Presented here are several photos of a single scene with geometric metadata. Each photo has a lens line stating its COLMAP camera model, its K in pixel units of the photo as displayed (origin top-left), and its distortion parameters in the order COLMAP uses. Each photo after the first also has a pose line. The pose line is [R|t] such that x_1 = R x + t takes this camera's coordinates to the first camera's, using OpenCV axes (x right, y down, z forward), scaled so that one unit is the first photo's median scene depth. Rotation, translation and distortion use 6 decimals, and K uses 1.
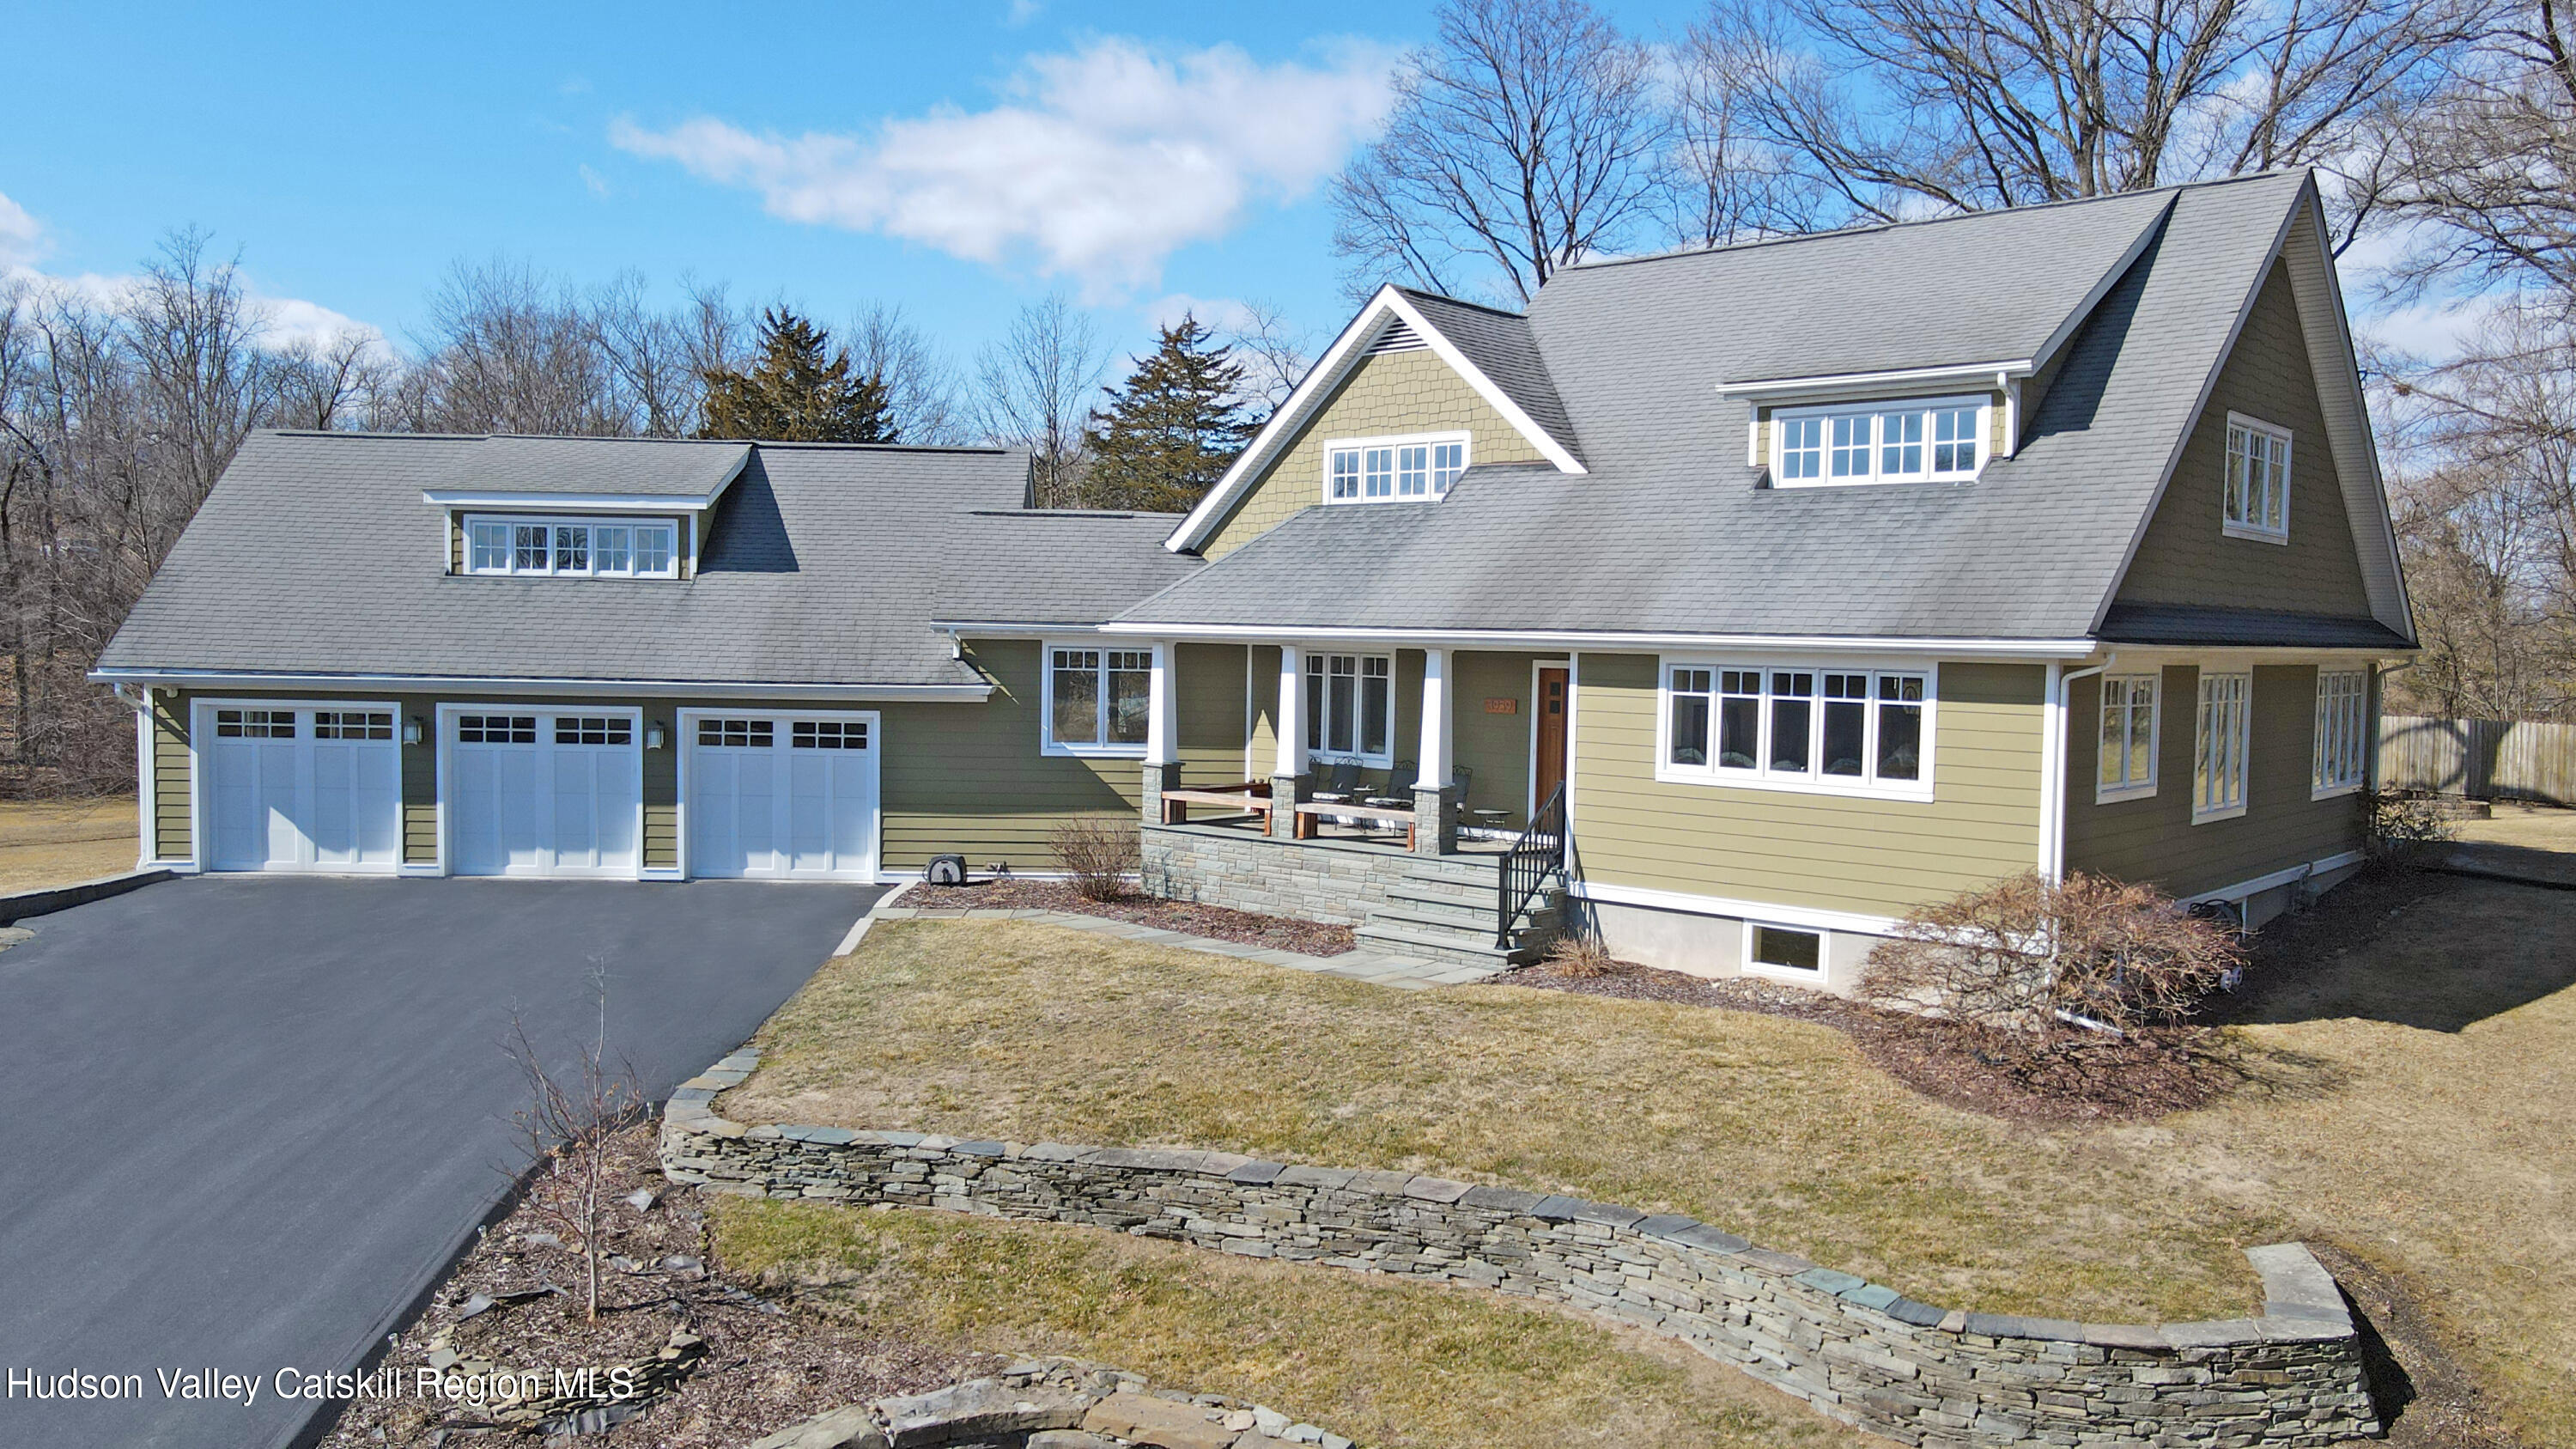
lens RADIAL K [[1901.2, 0, 1288.0], [0, 1901.2, 724.5], [0, 0, 1]] dist [-0.000616, 0.003230]
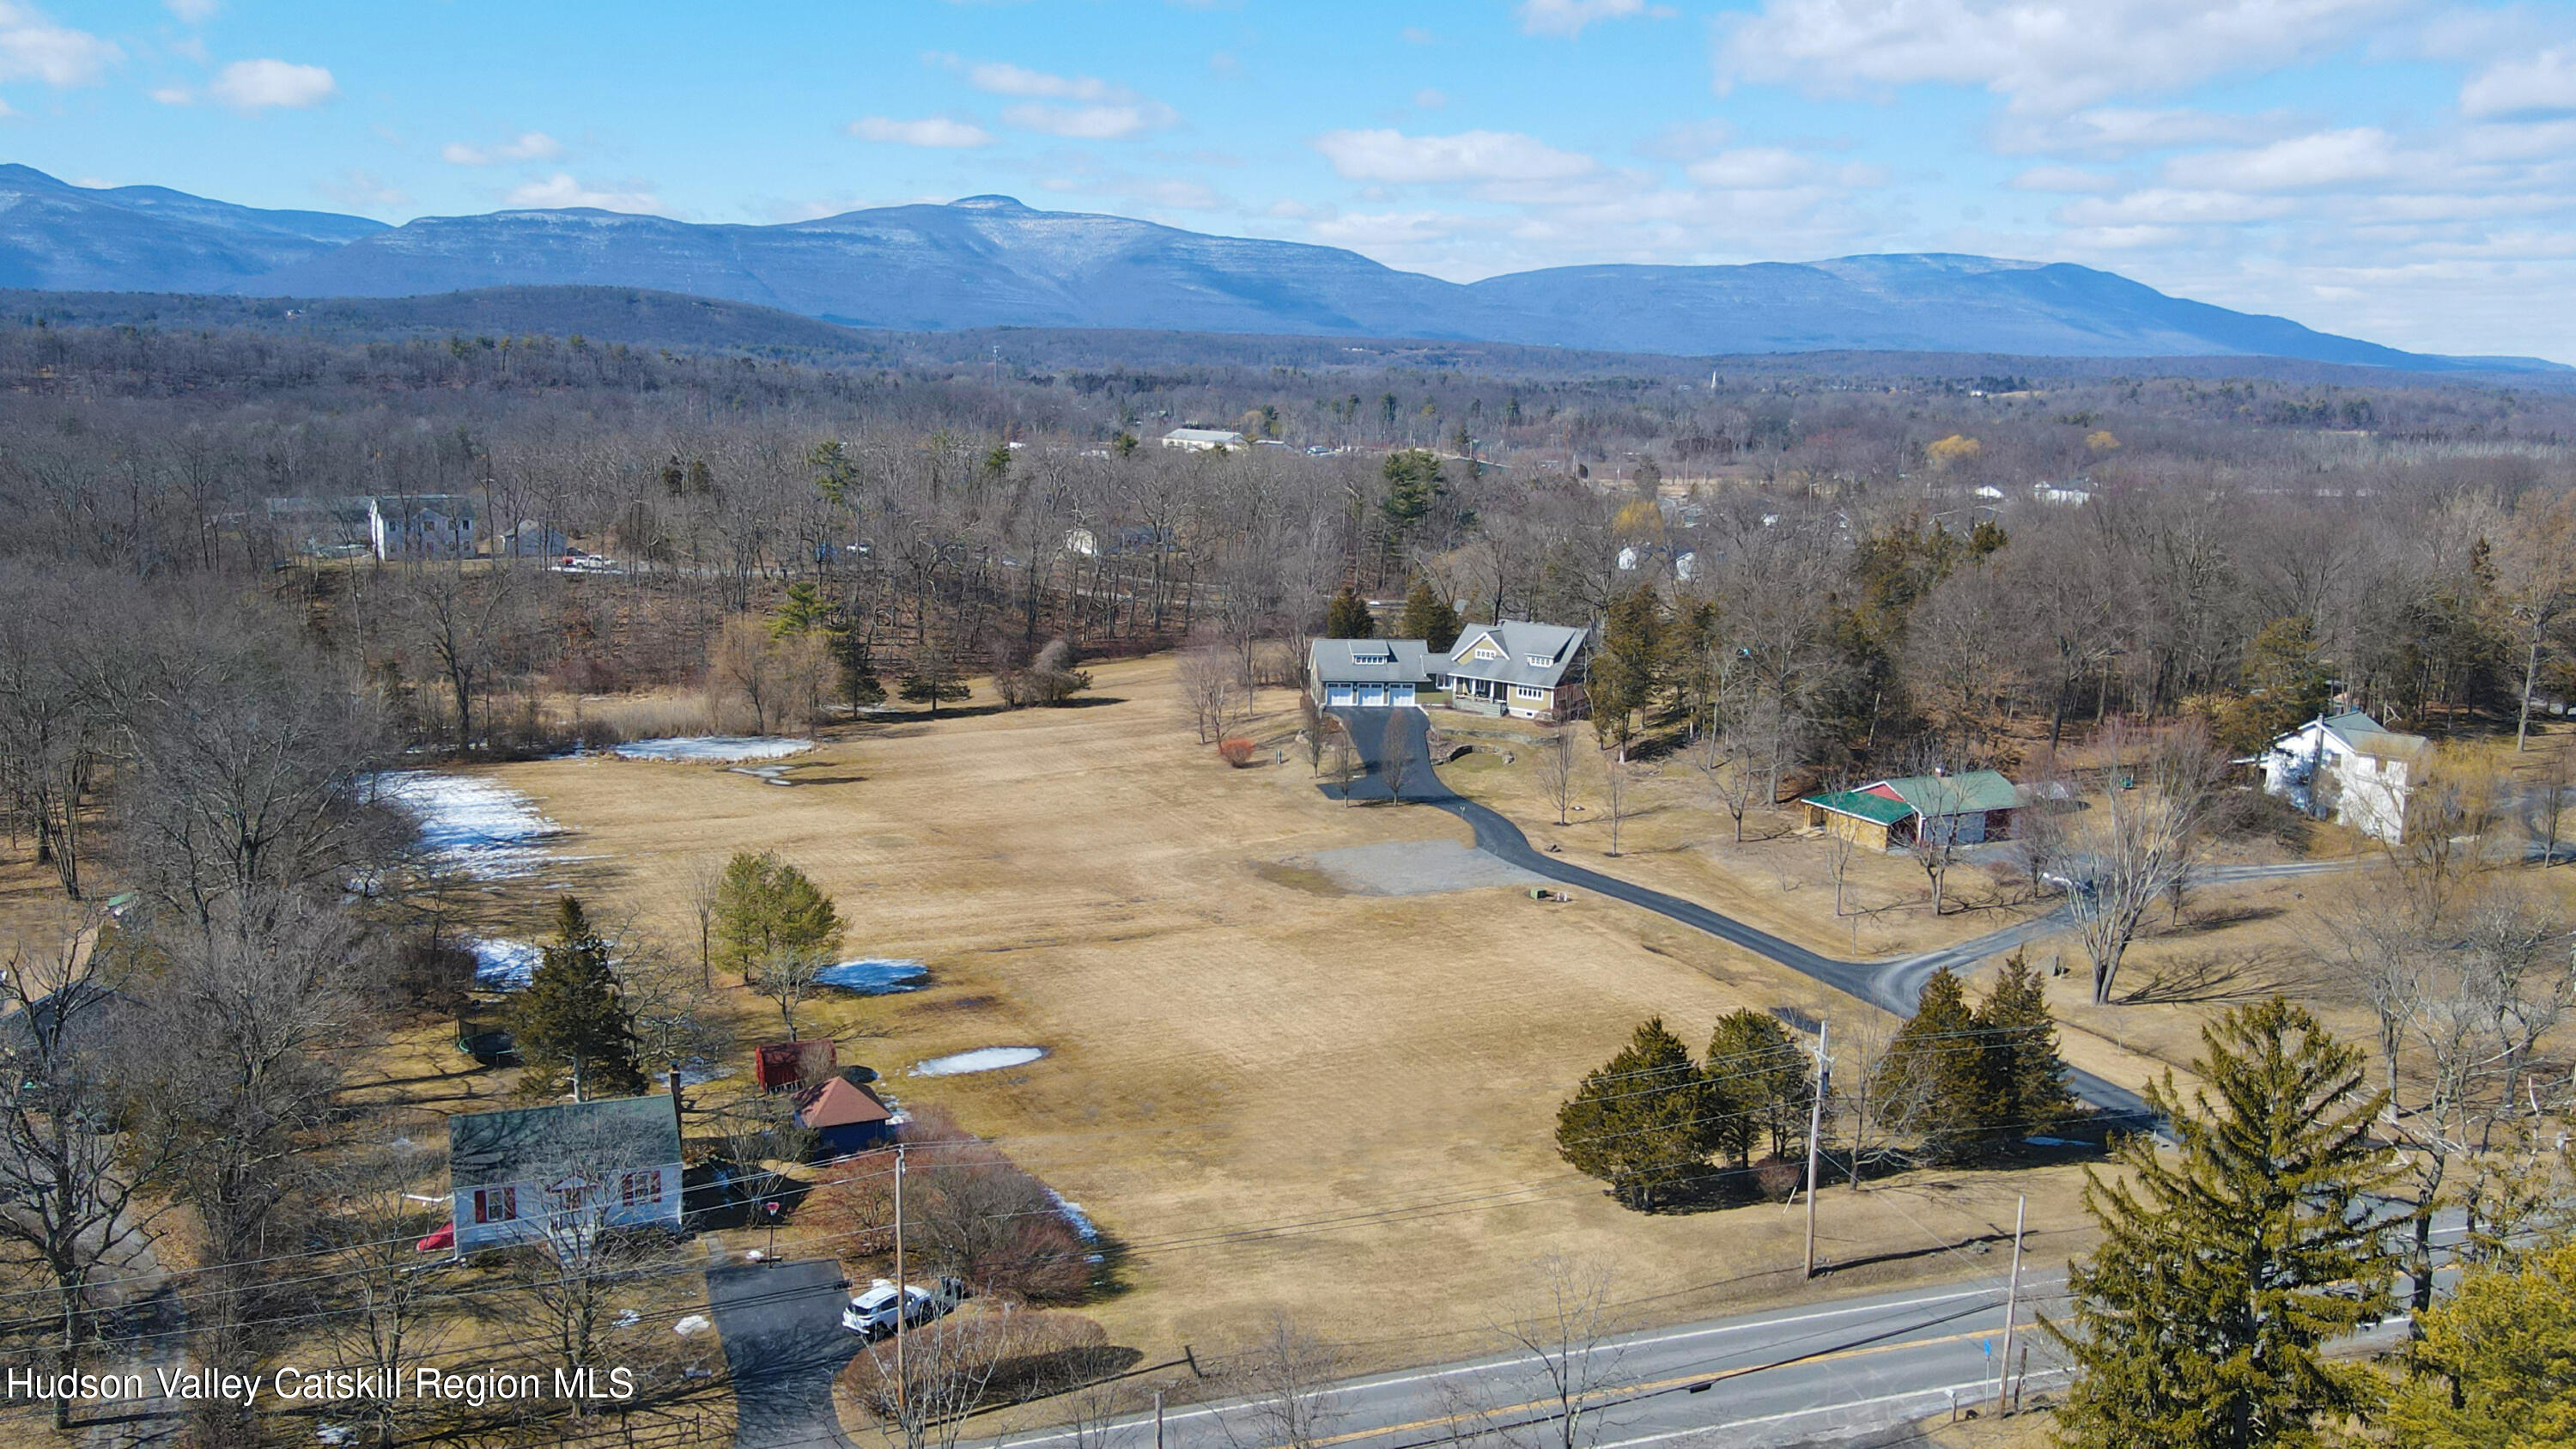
lens RADIAL K [[2046.5, 0, 1288.0], [0, 2046.5, 724.5], [0, 0, 1]] dist [0.002249, 0.004543]
pose [[0.998469, -0.005283, 0.055063, -1.555723], [-0.001455, 0.992576, 0.121616, -1.105989], [-0.055297, -0.121510, 0.991049, -9.353086]]
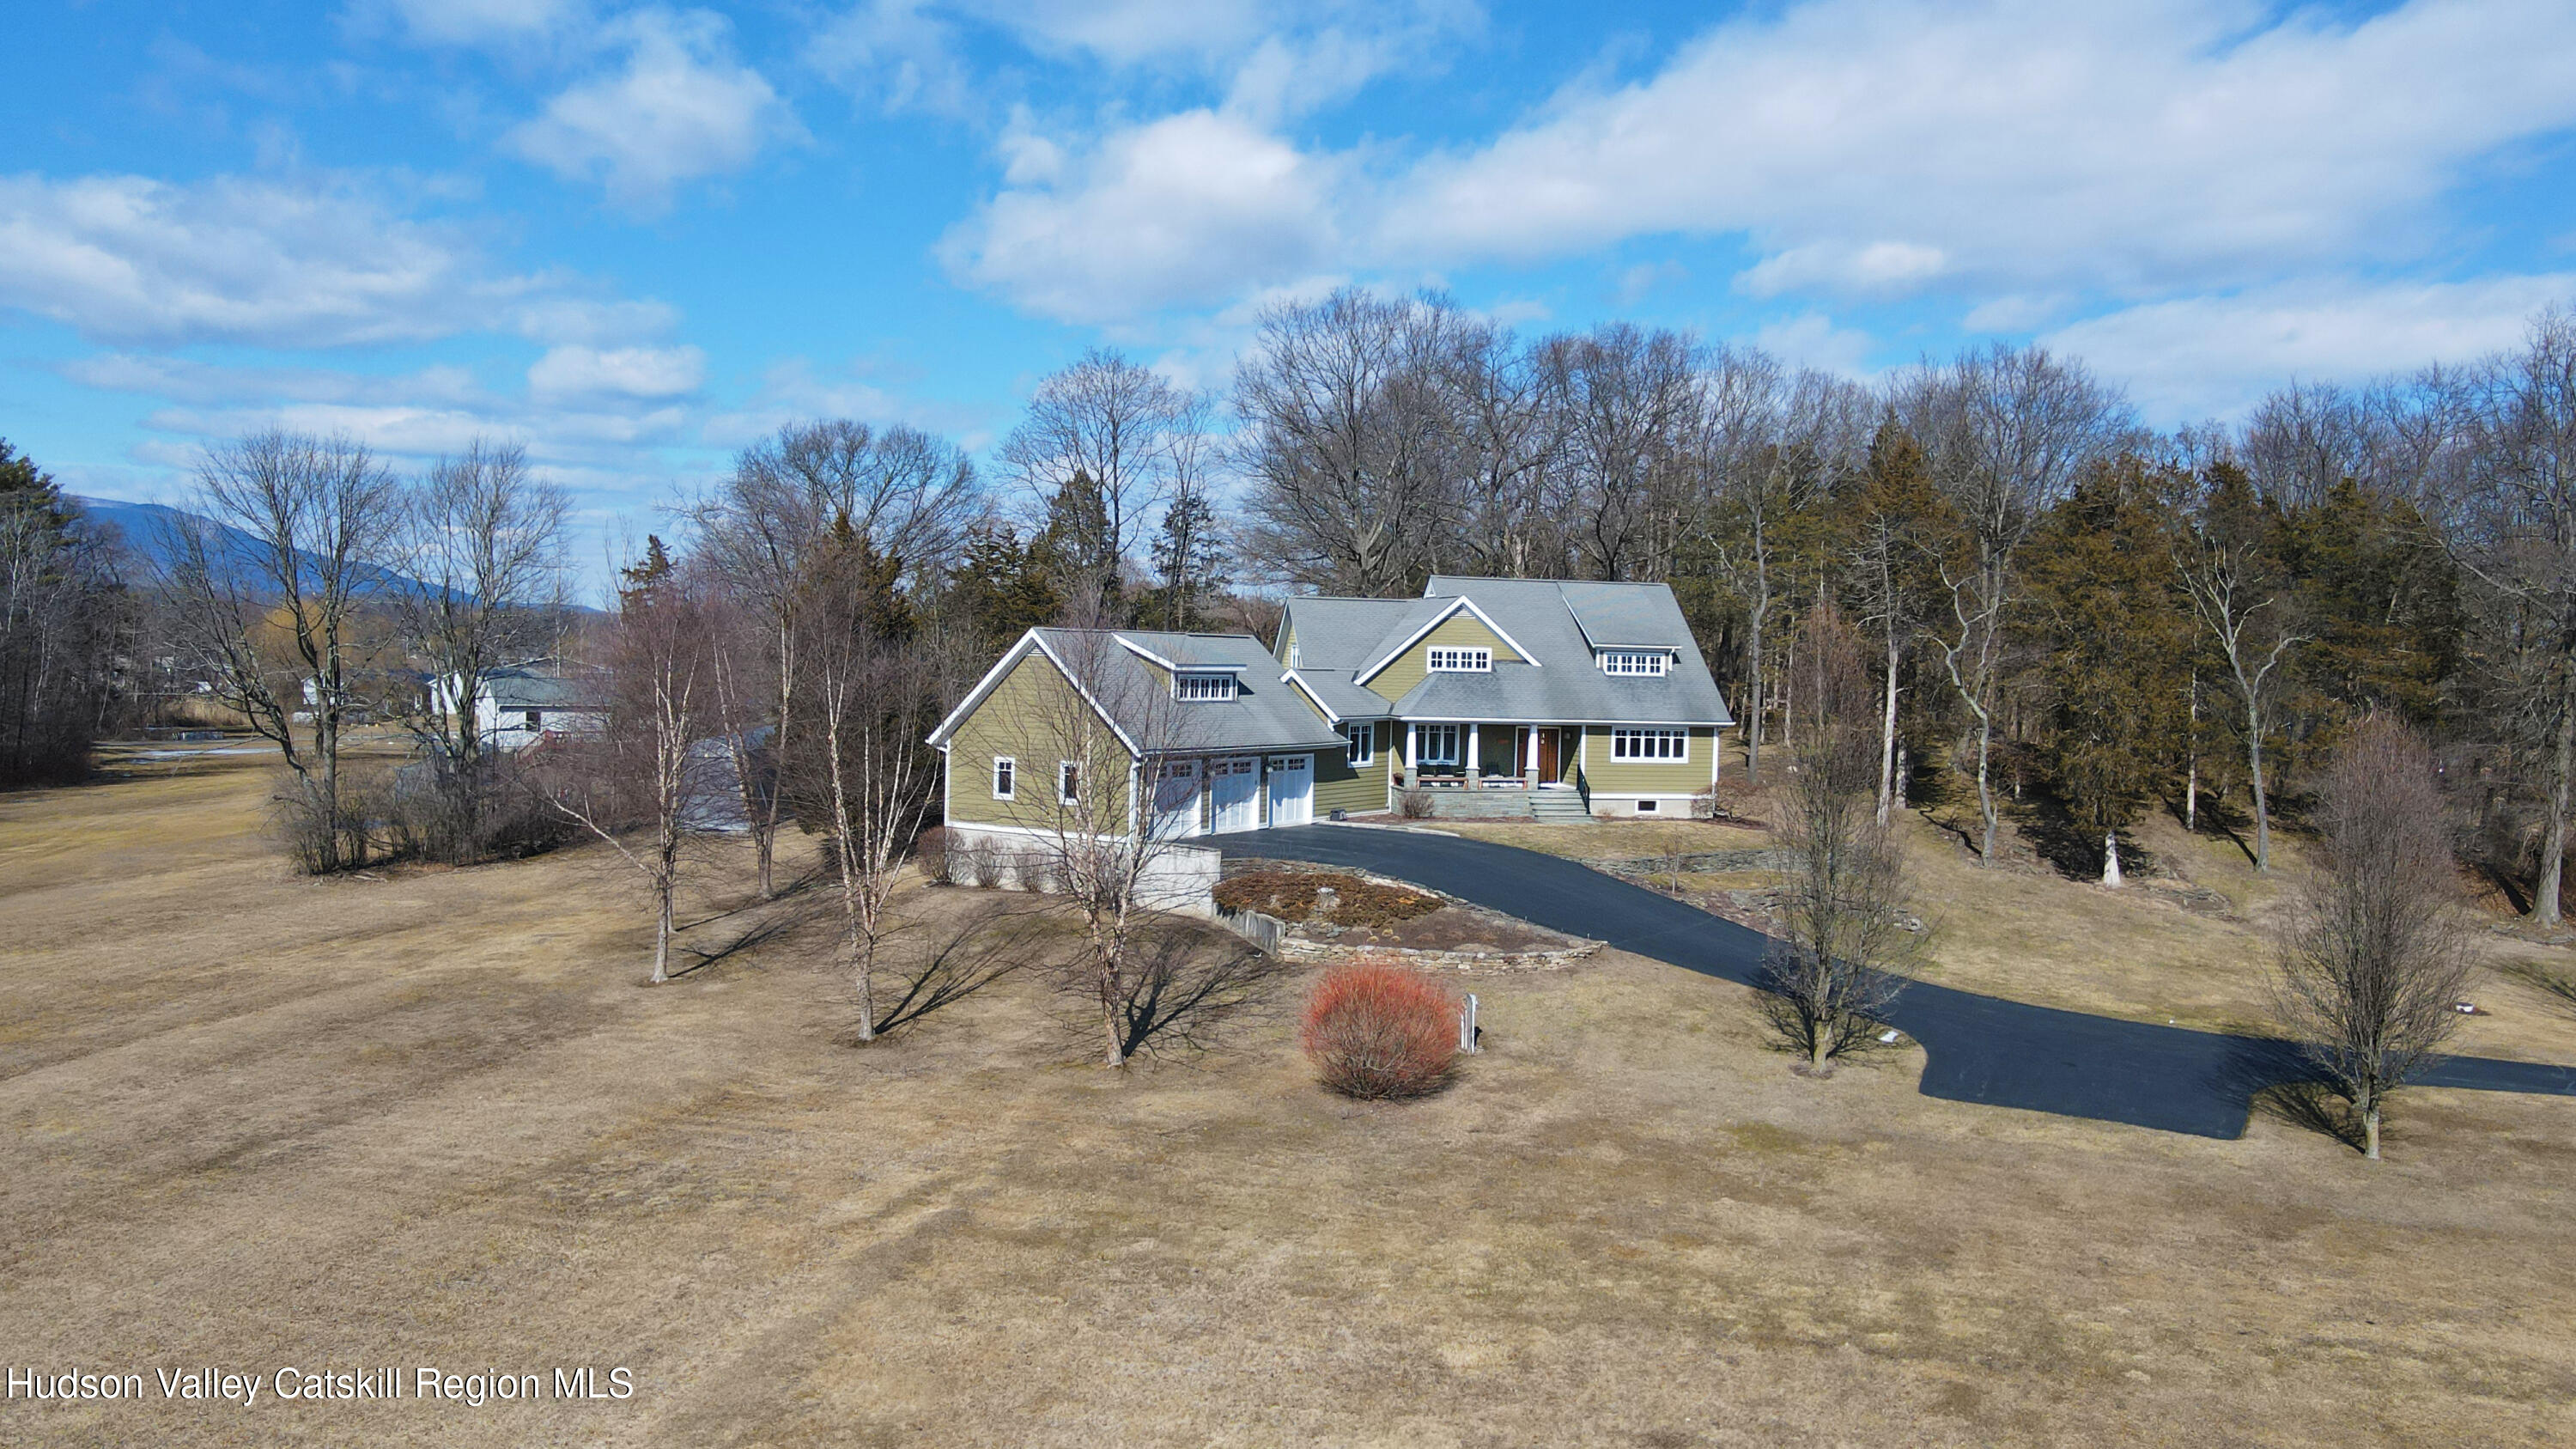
lens RADIAL K [[1901.2, 0, 1288.0], [0, 1901.2, 724.5], [0, 0, 1]] dist [-0.000616, 0.003230]
pose [[0.598887, -0.038448, 0.799910, -2.982046], [0.027289, 0.999247, 0.027598, -0.153273], [-0.800369, 0.005300, 0.599485, -0.621870]]
